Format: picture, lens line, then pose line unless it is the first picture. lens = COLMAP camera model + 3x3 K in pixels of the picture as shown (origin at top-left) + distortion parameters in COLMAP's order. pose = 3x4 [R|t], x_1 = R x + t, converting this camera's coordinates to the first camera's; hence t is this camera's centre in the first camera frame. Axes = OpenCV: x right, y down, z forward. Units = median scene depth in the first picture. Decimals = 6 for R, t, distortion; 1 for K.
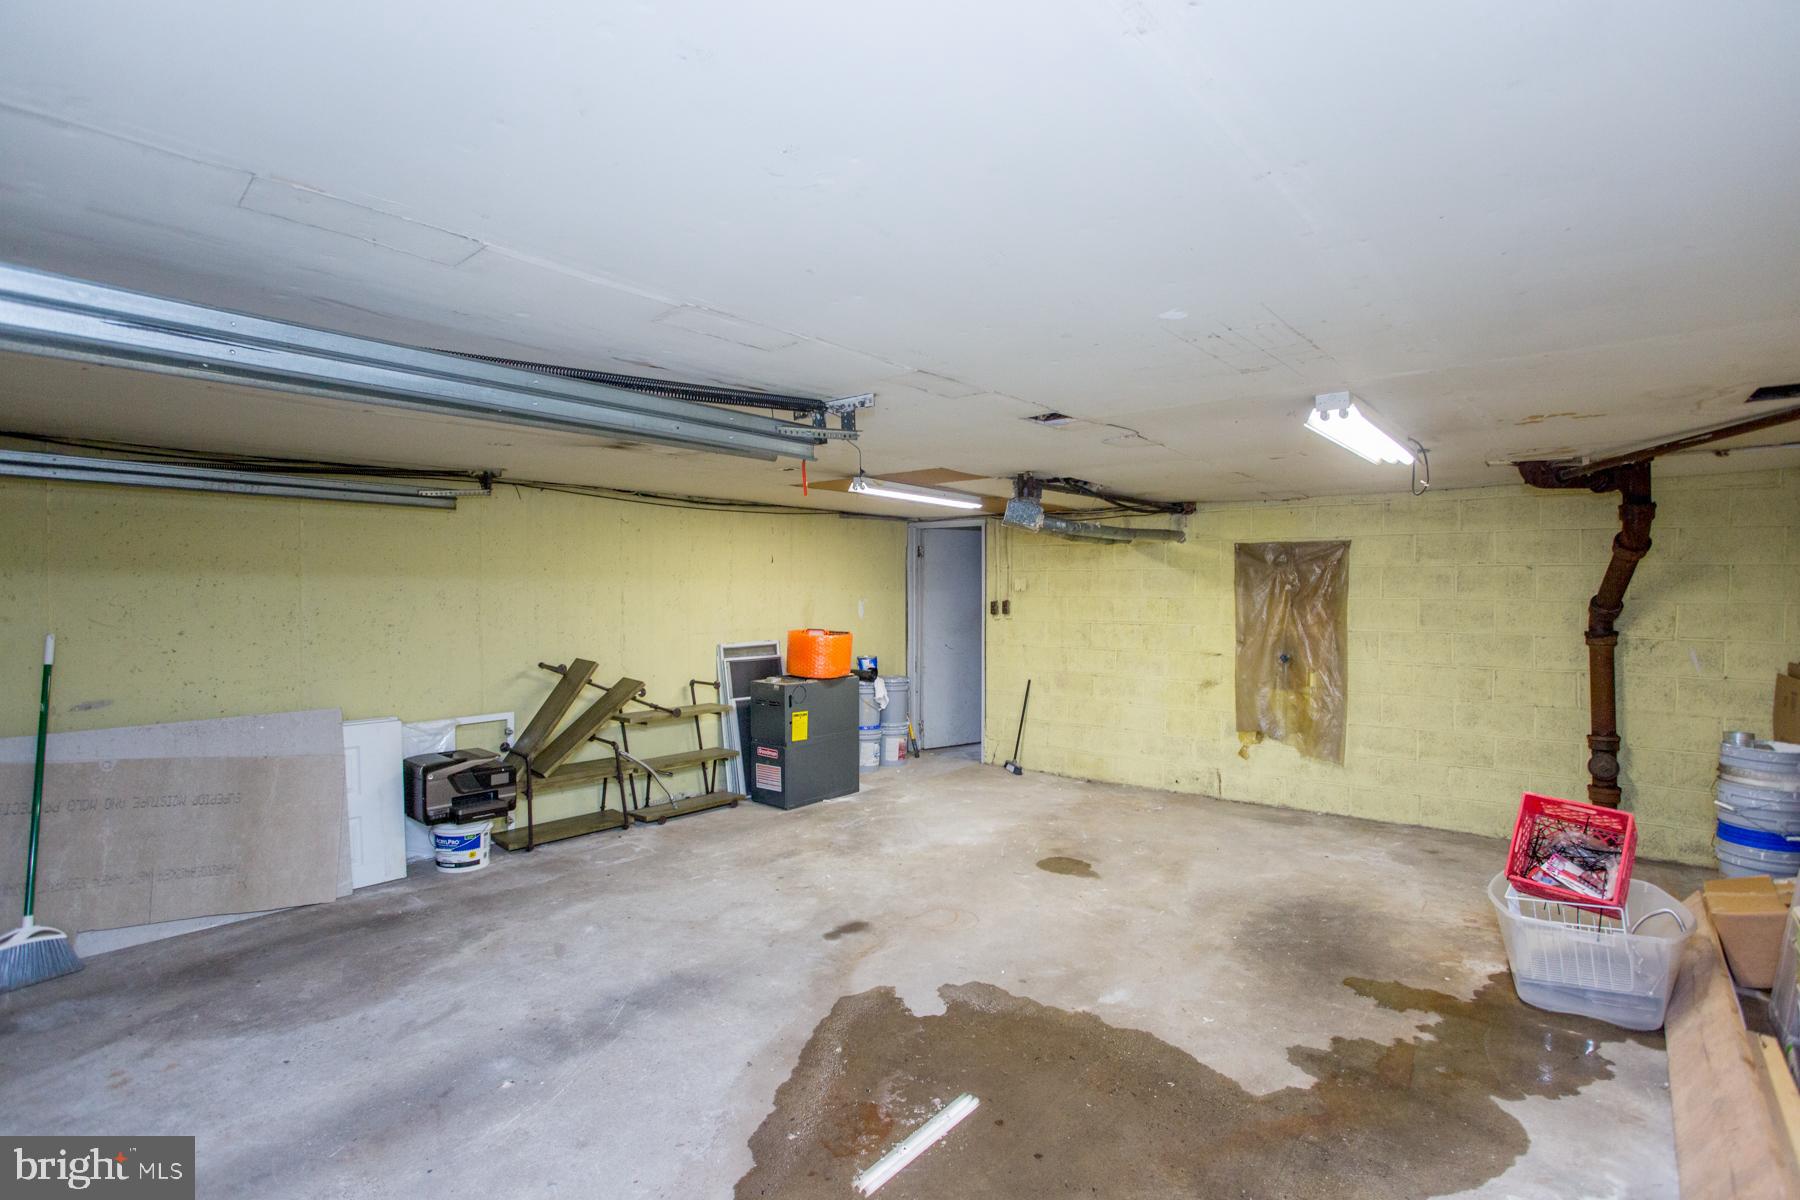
lens RADIAL K [[871.6, 0, 903.9], [0, 871.6, 593.6], [0, 0, 1]] dist [-0.075079, 0.037017]
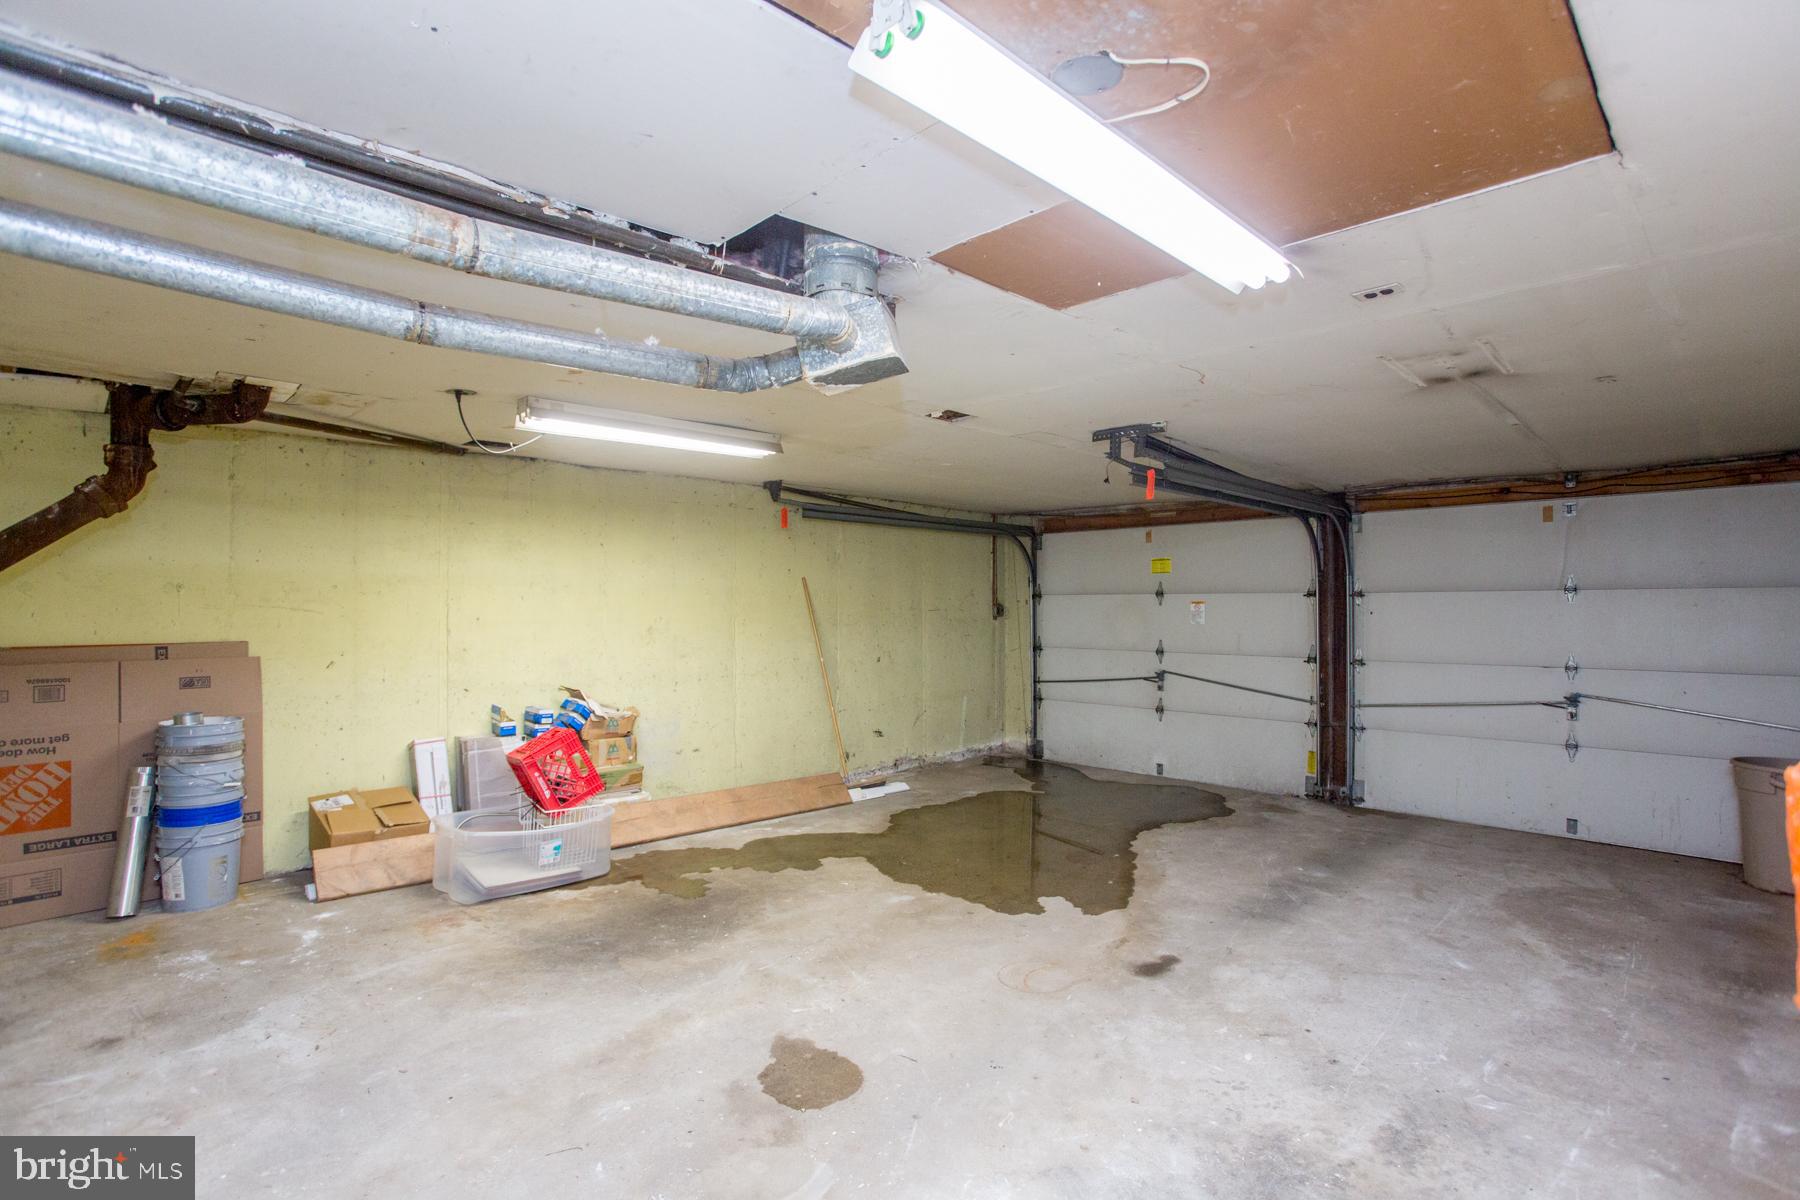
lens RADIAL K [[871.6, 0, 903.9], [0, 871.6, 593.6], [0, 0, 1]] dist [-0.075079, 0.037017]
pose [[-0.995025, -0.003878, 0.099552, 0.108871], [-0.004570, 0.999967, -0.006728, 0.035844], [-0.099523, -0.007150, -0.995010, 2.062591]]
